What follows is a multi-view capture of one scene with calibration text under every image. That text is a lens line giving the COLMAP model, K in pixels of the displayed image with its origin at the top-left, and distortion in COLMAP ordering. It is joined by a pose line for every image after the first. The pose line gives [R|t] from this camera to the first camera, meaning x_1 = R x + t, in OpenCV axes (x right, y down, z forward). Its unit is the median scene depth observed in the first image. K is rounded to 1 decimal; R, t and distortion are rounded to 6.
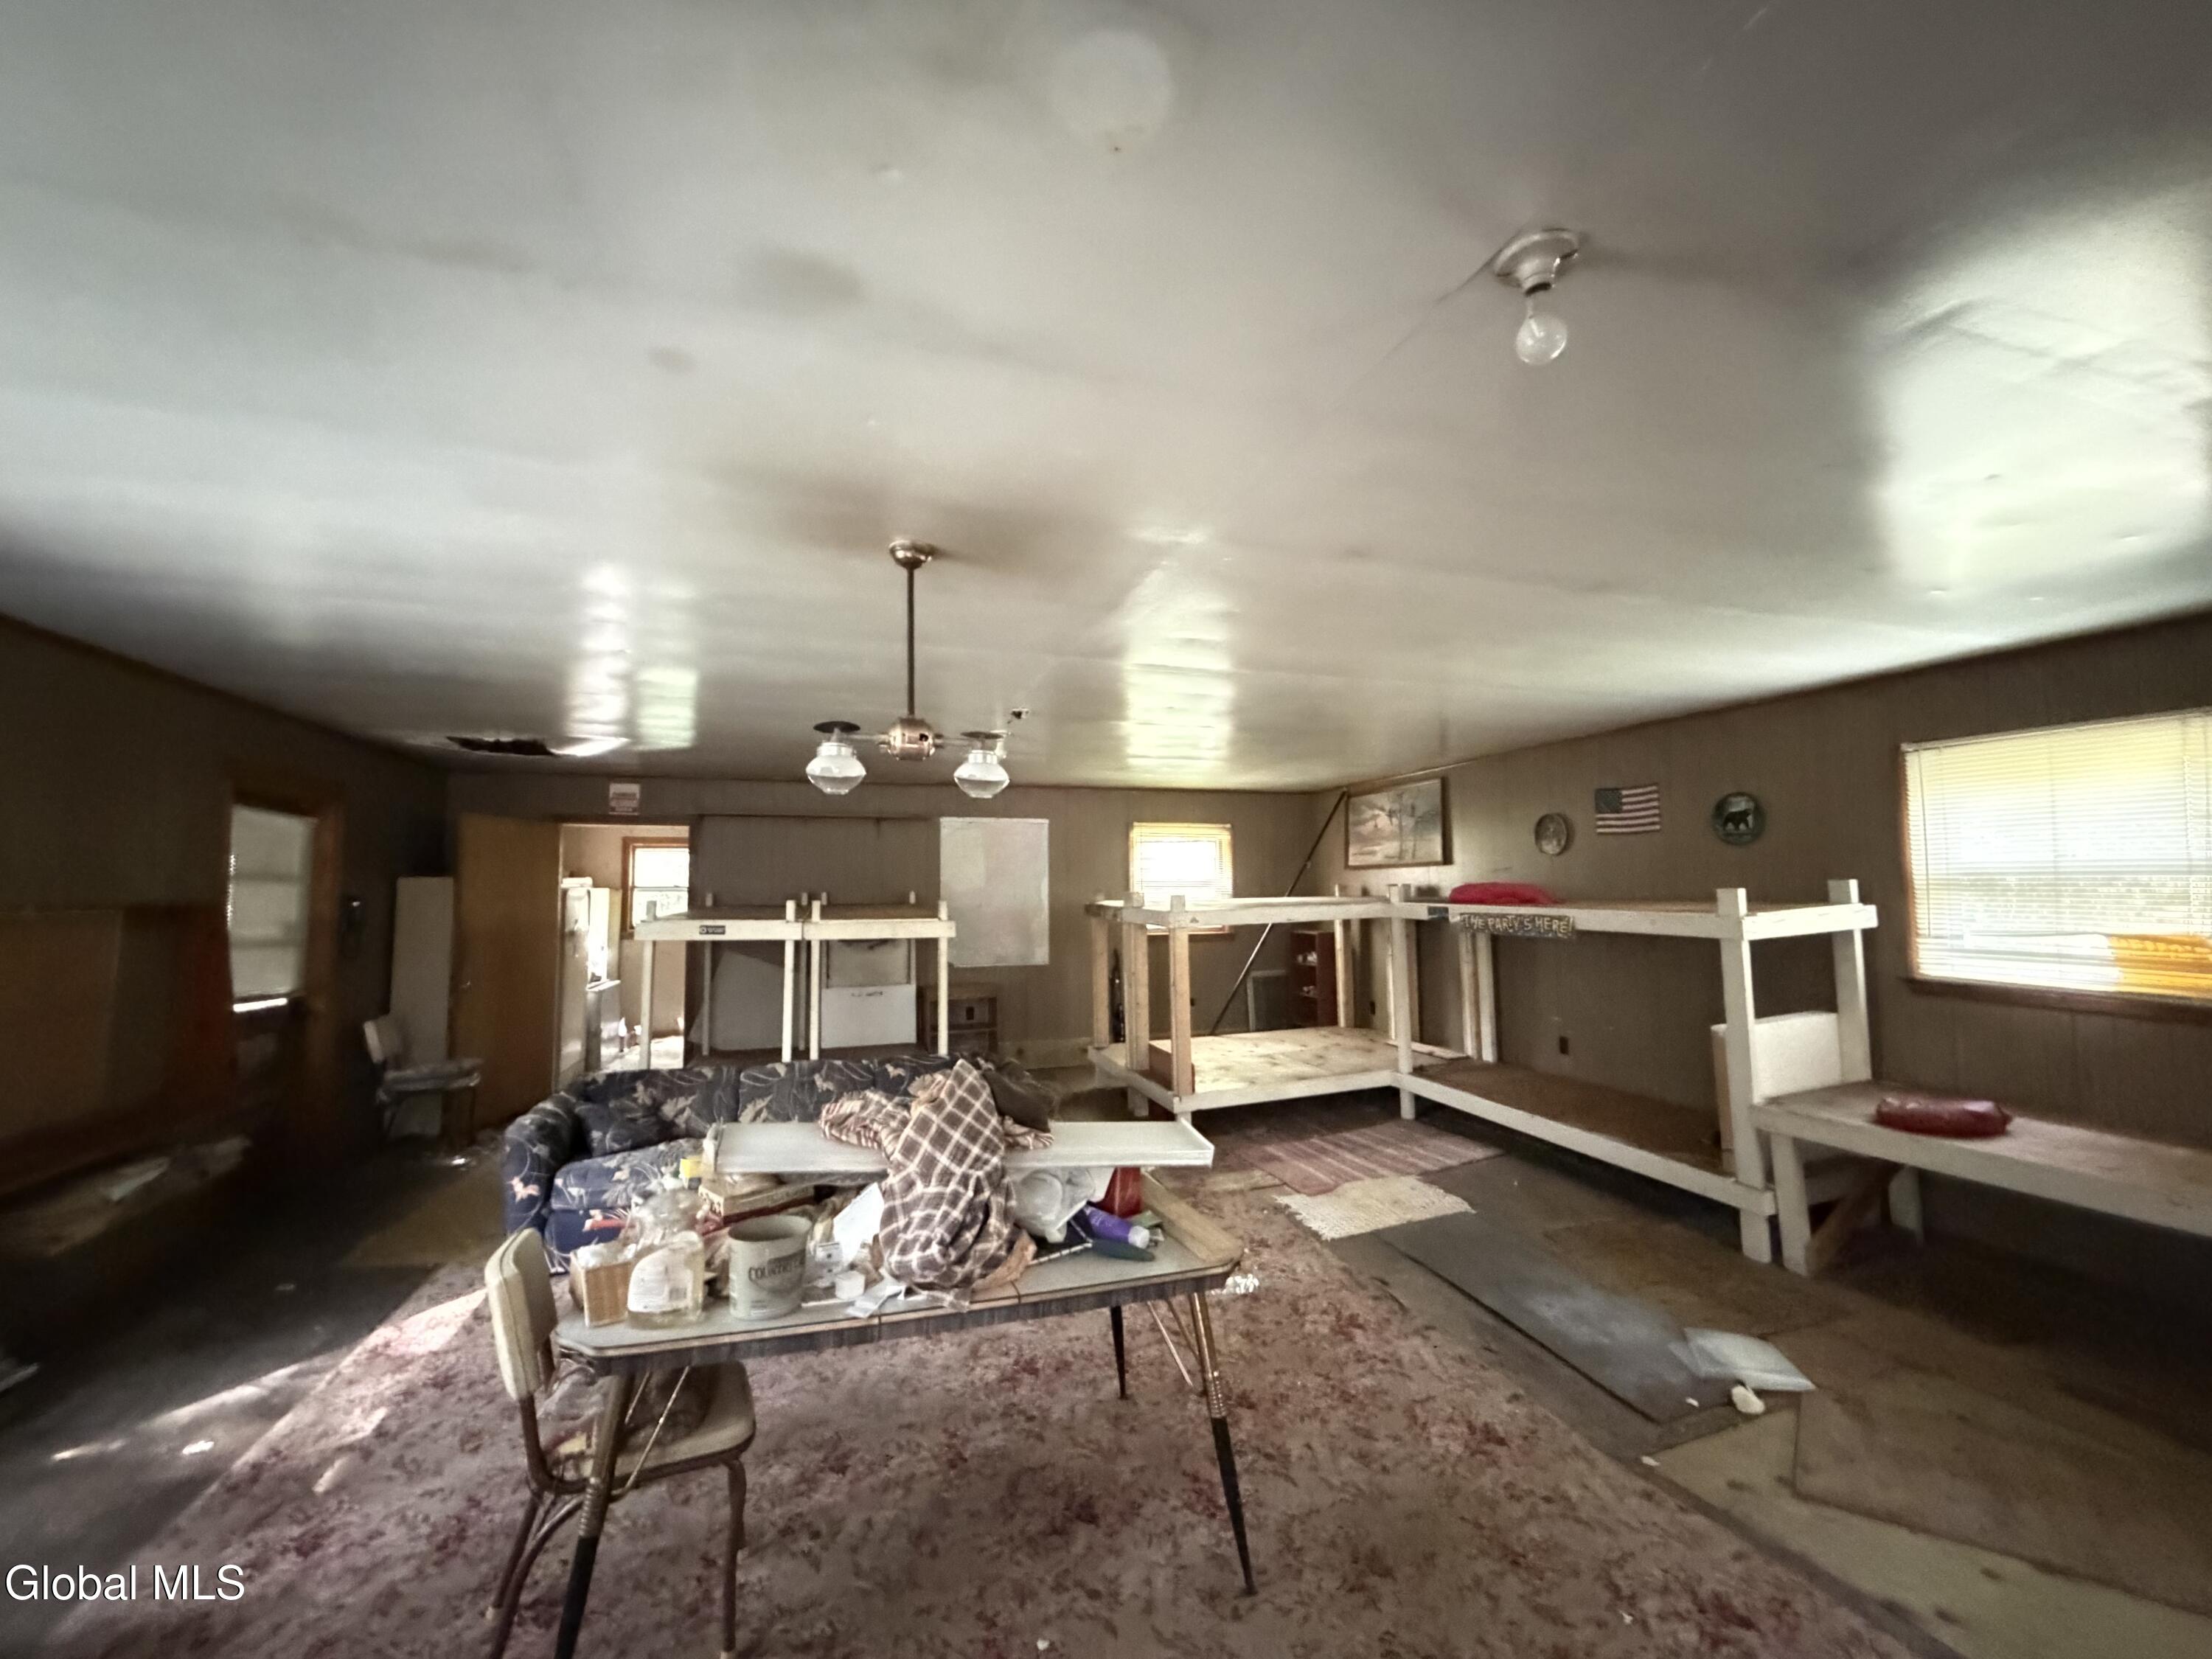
lens RADIAL K [[881.7, 0, 1102.3], [0, 881.7, 829.3], [0, 0, 1]] dist [-0.000780, 0.000124]
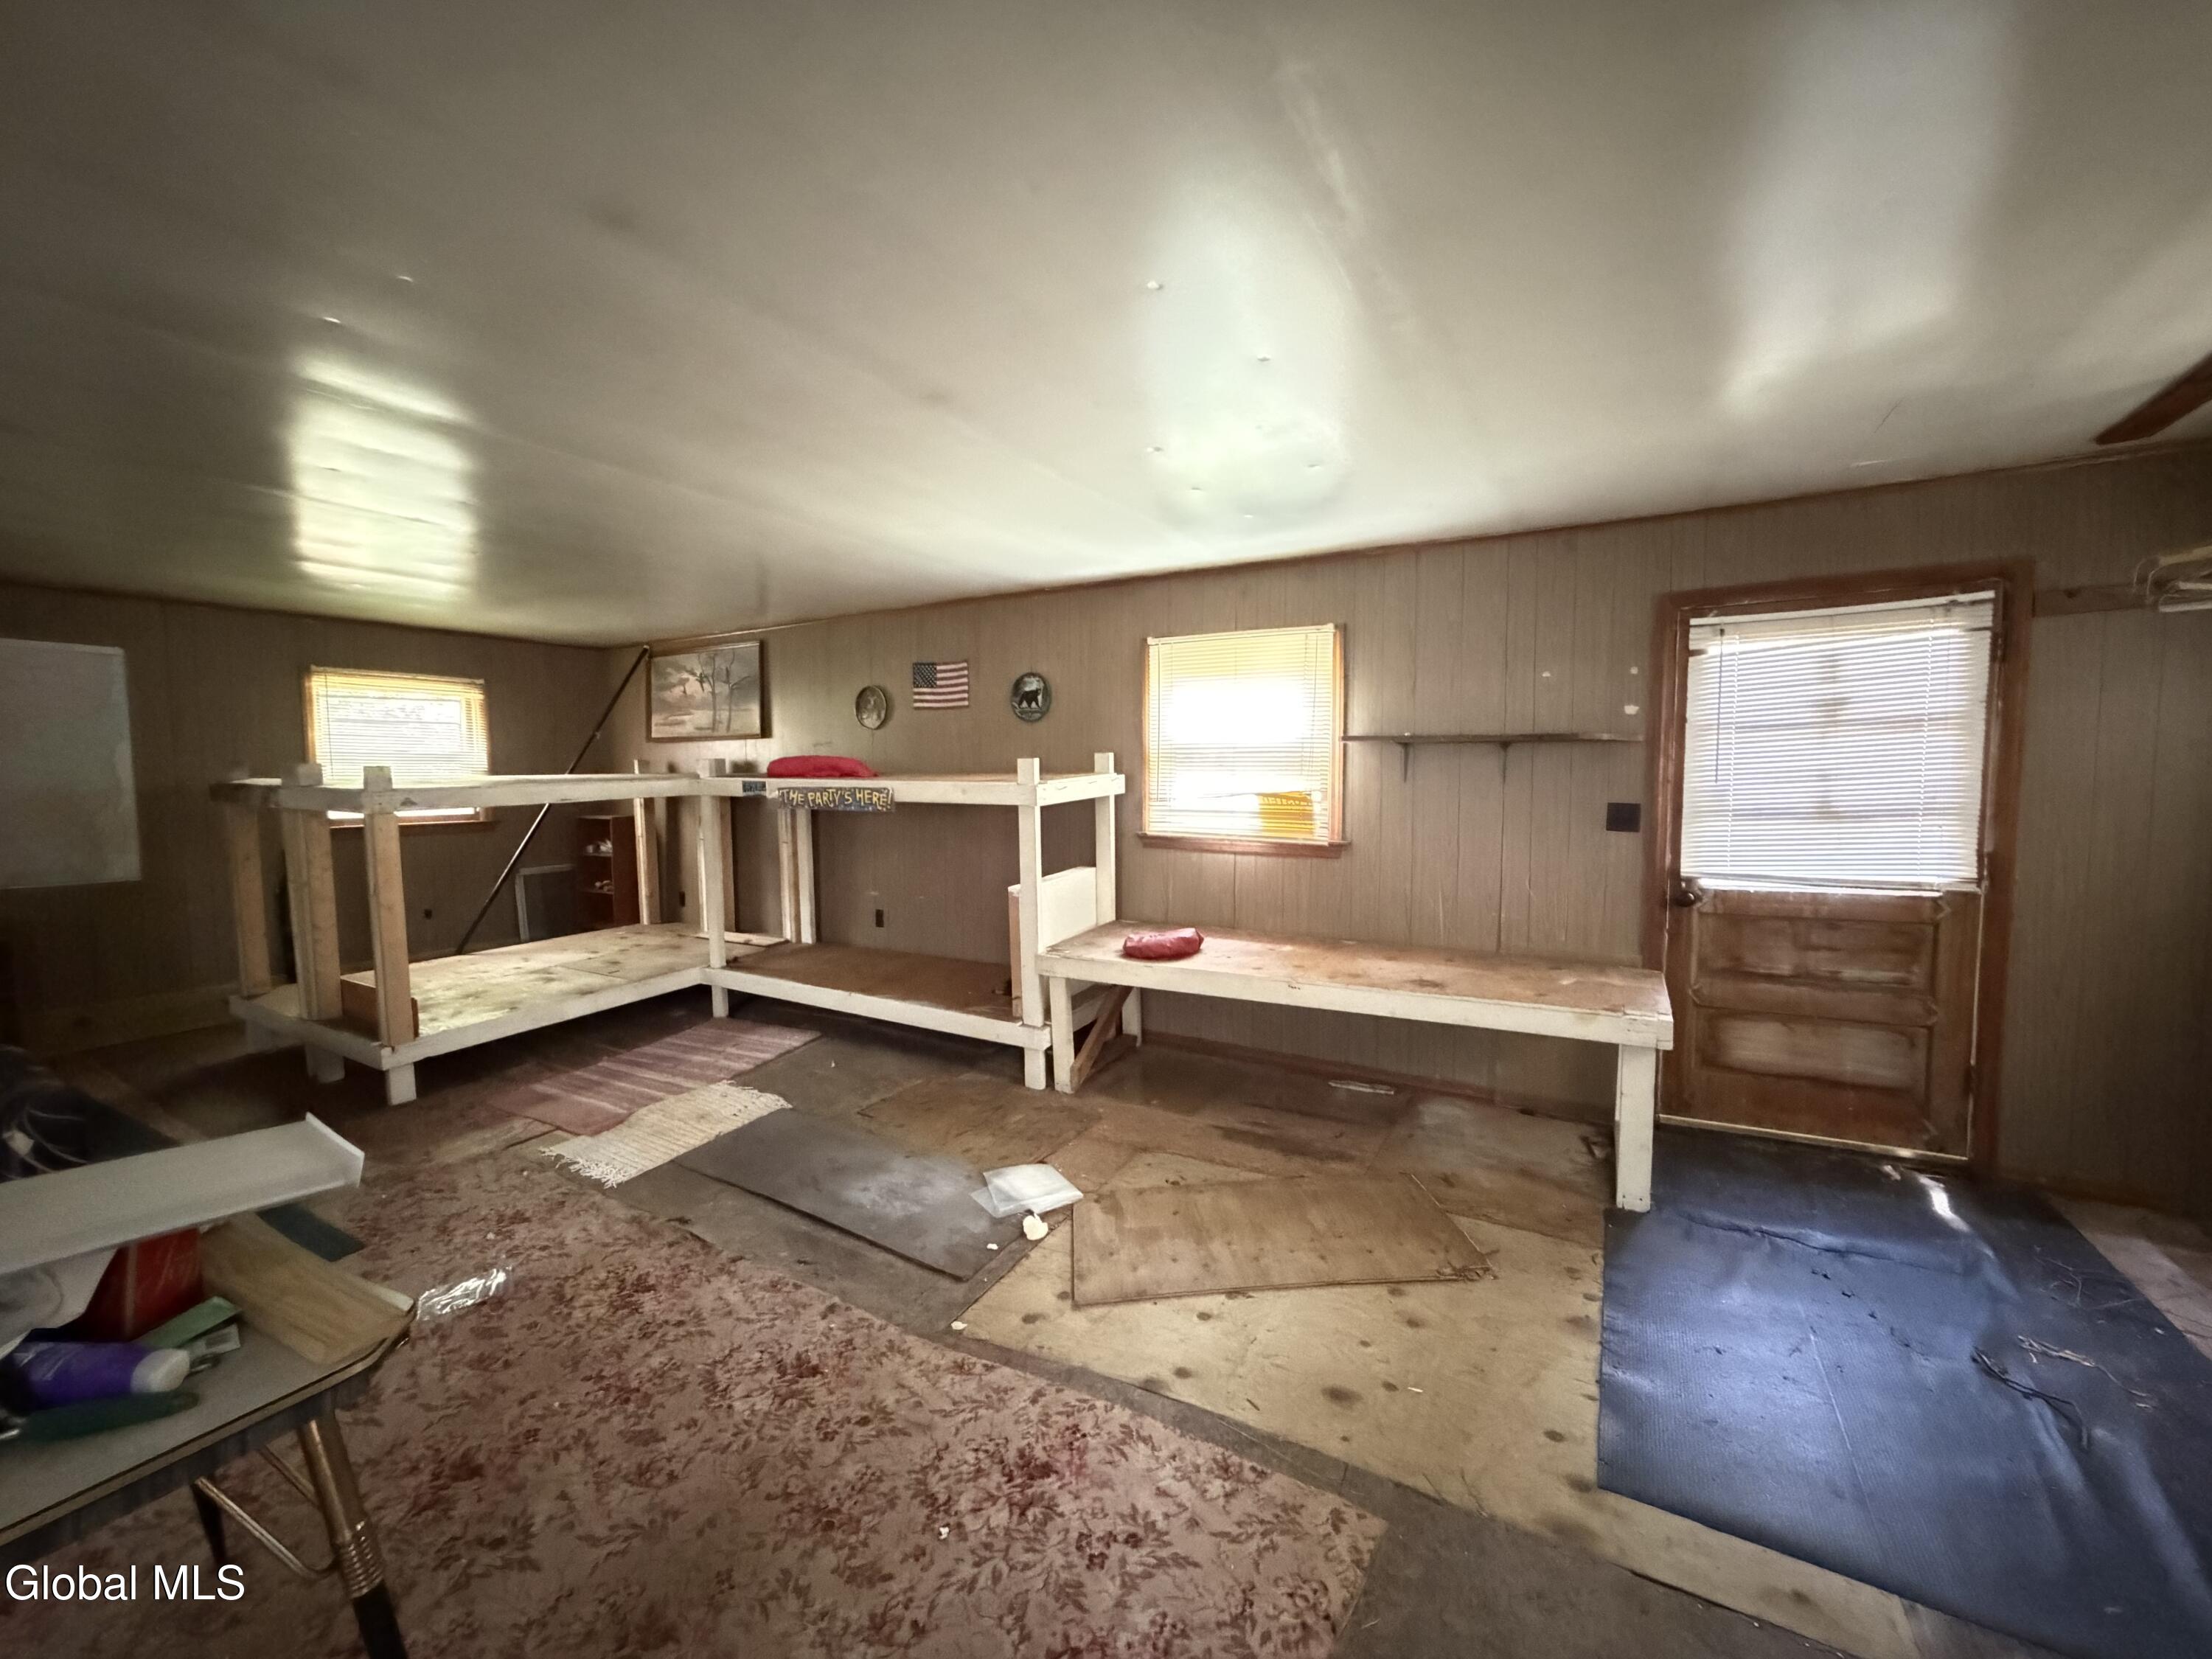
lens RADIAL K [[881.7, 0, 1102.3], [0, 881.7, 829.3], [0, 0, 1]] dist [-0.000780, 0.000124]
pose [[0.744819, -0.040996, 0.666006, 0.064447], [-0.045373, 0.992689, 0.111847, 0.027835], [-0.665722, -0.113524, 0.737513, 0.139120]]
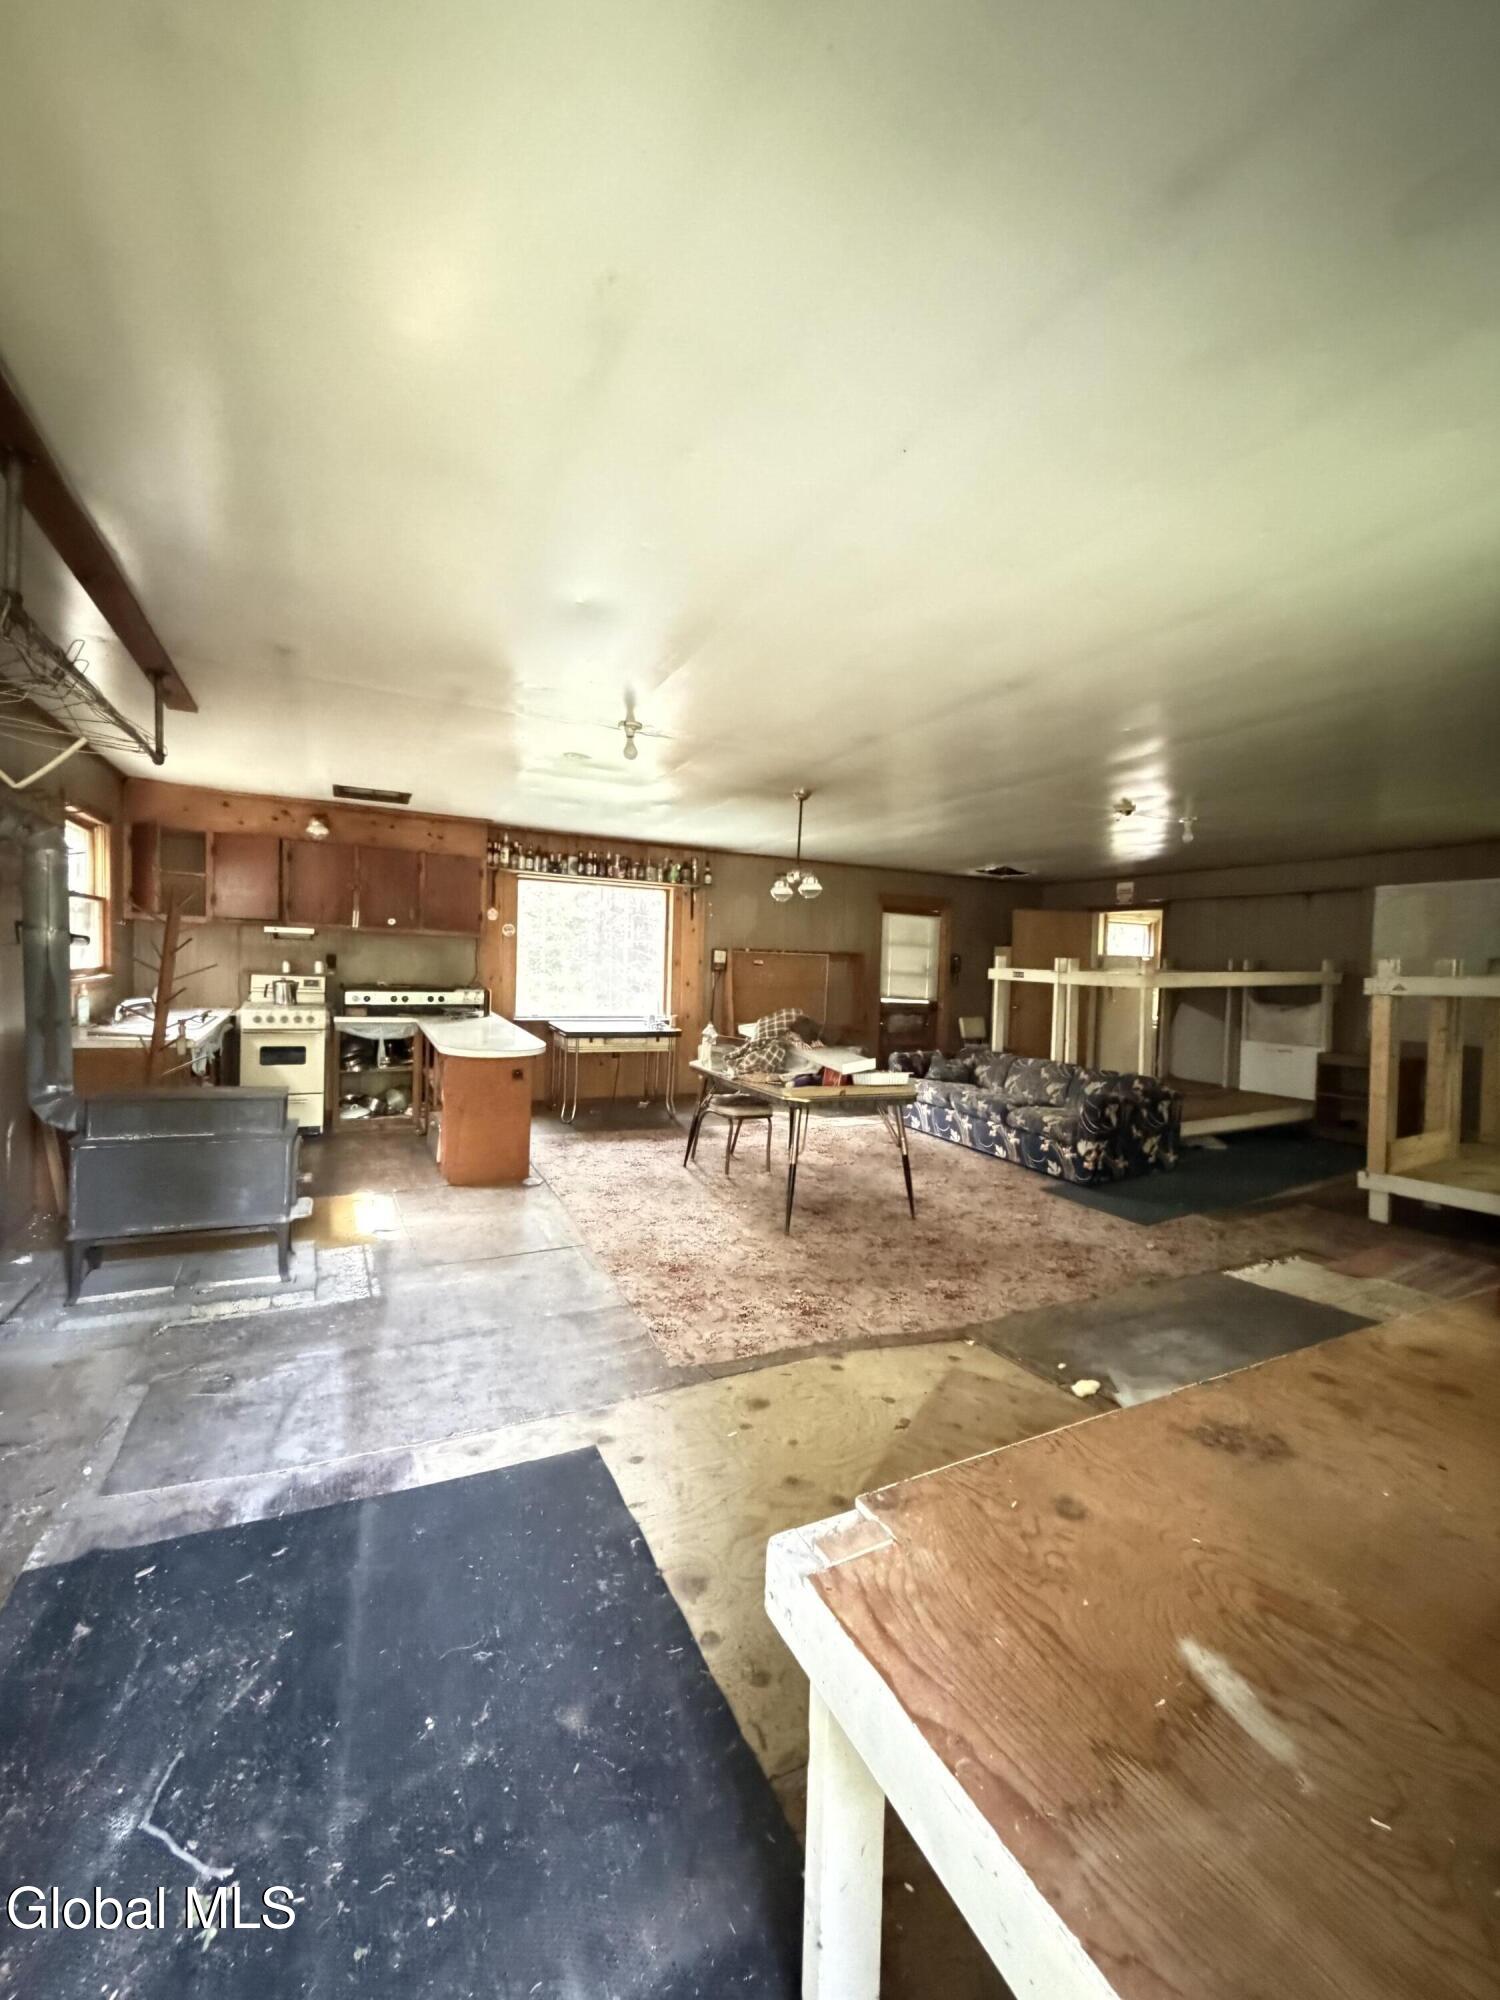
lens RADIAL K [[797.2, 0, 750.0], [0, 797.2, 1000.0], [0, 0, 1]] dist [-0.000780, 0.000124]
pose [[0.160230, 0.058815, -0.985326, 1.102762], [0.040515, 0.996990, 0.066100, 0.048249], [0.986248, -0.050512, 0.157365, 0.299782]]
